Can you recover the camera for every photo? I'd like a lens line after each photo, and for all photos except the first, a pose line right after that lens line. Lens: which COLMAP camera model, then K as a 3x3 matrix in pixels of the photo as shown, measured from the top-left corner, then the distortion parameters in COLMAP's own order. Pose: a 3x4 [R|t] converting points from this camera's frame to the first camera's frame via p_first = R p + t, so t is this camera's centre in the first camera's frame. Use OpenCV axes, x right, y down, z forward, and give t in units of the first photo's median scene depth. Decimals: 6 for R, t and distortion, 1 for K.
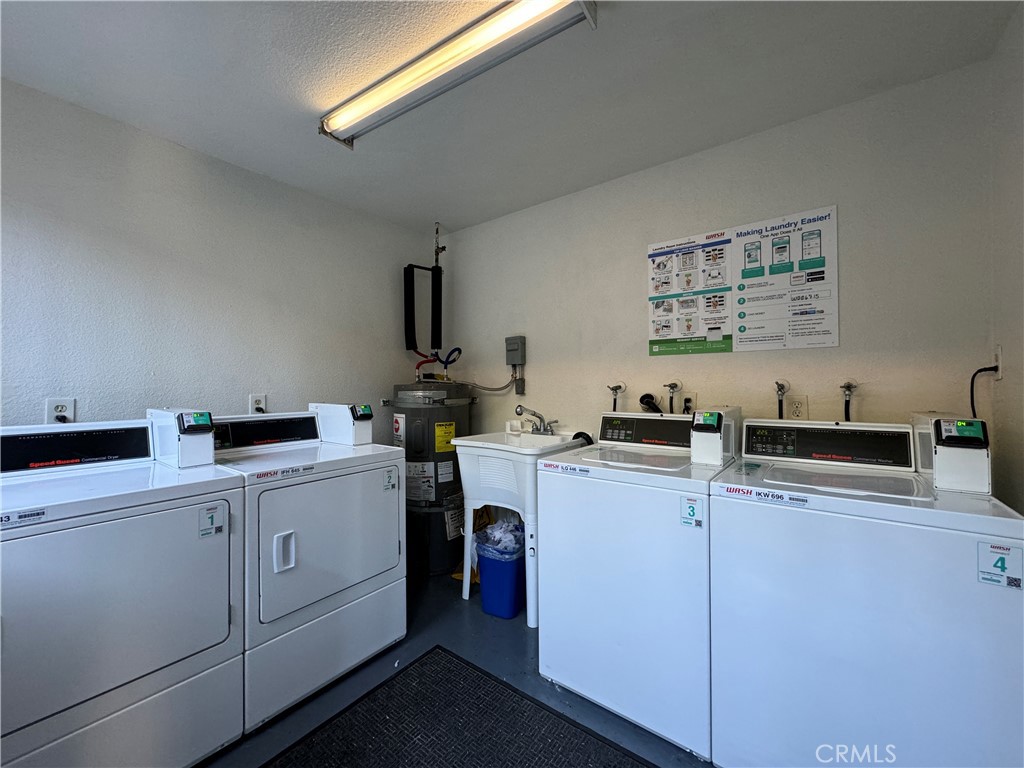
lens RADIAL K [[405.3, 0, 512.1], [0, 405.3, 384.7], [0, 0, 1]] dist [-0.001851, 0.000602]
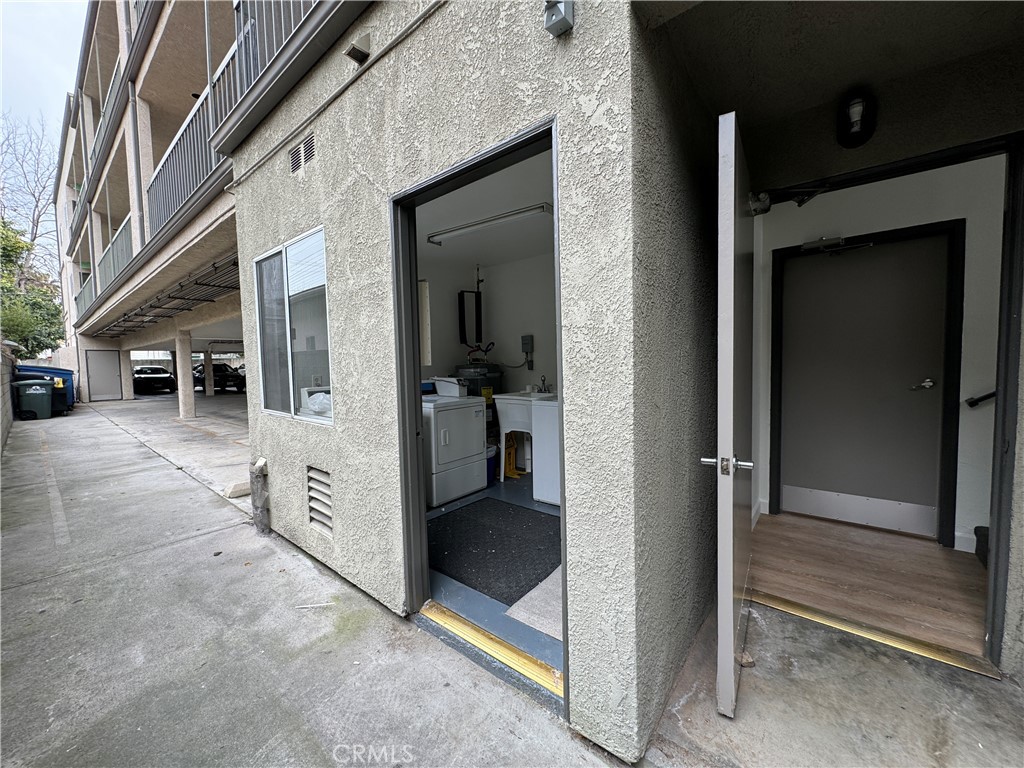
lens RADIAL K [[405.3, 0, 510.0], [0, 405.3, 384.7], [0, 0, 1]] dist [-0.001851, 0.000602]
pose [[0.998815, -0.014408, -0.046479, 0.011849], [0.017166, 0.998081, 0.059493, -0.016131], [0.045533, -0.060220, 0.997146, -0.684582]]
